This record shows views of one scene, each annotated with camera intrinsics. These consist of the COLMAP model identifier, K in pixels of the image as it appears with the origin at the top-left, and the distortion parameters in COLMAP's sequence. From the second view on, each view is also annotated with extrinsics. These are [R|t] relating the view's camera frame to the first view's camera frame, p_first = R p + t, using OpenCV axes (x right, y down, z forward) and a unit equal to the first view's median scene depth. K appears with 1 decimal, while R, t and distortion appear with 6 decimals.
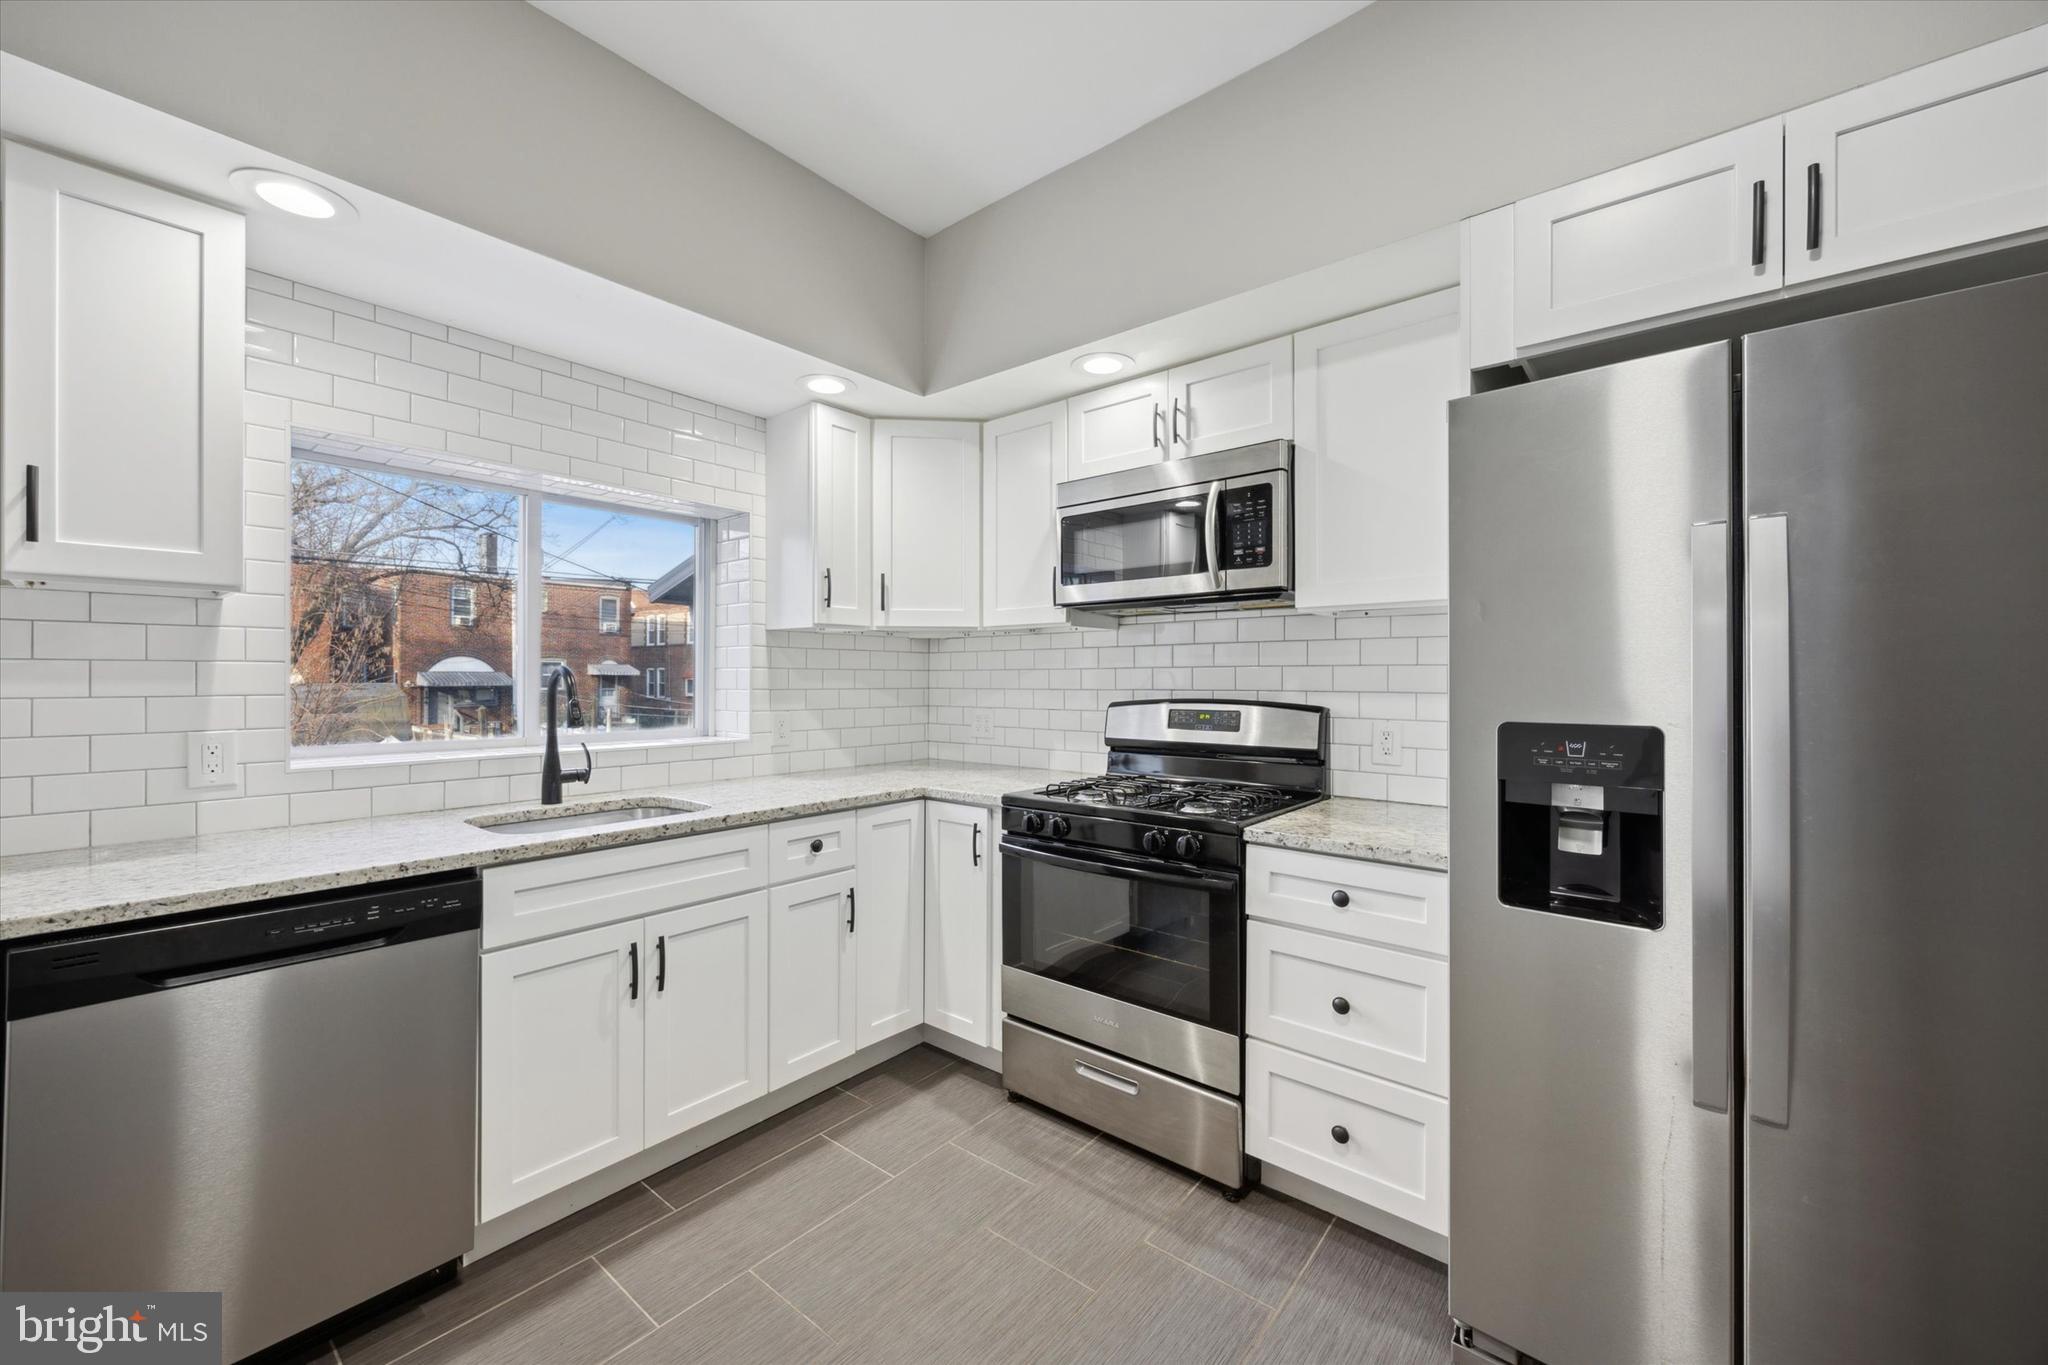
lens RADIAL K [[792.2, 0, 1022.4], [0, 792.2, 681.2], [0, 0, 1]] dist [-0.001433, 0.000129]
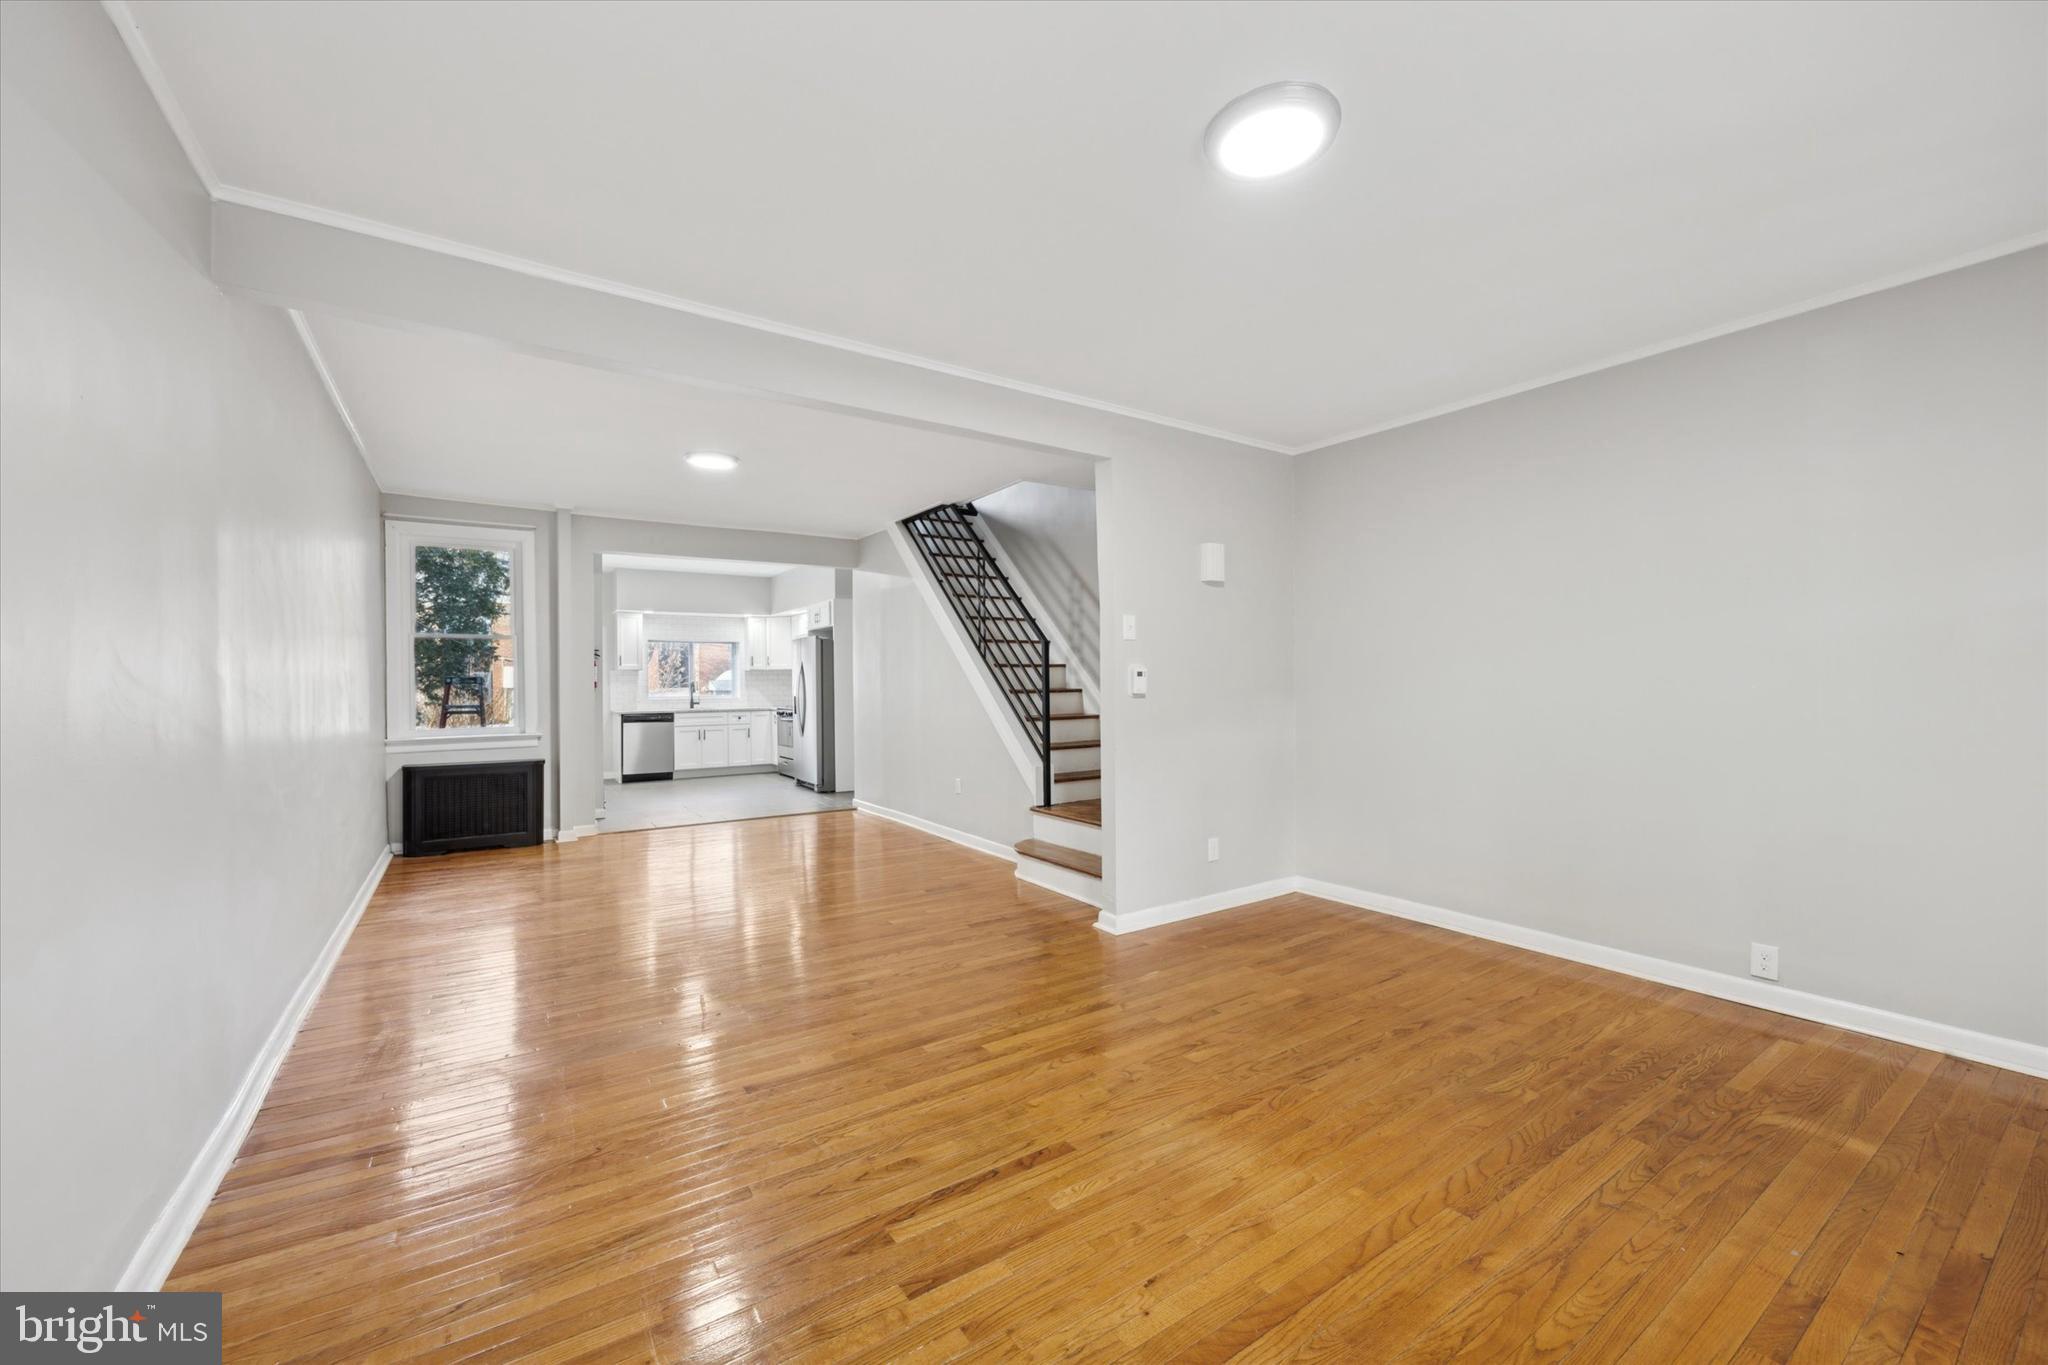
lens RADIAL K [[792.2, 0, 1022.4], [0, 792.2, 681.2], [0, 0, 1]] dist [-0.001433, 0.000129]
pose [[0.958048, -0.012222, -0.286347, 2.705344], [0.011323, 0.999924, -0.004794, 0.030938], [0.286384, 0.001351, 0.958114, -3.037016]]
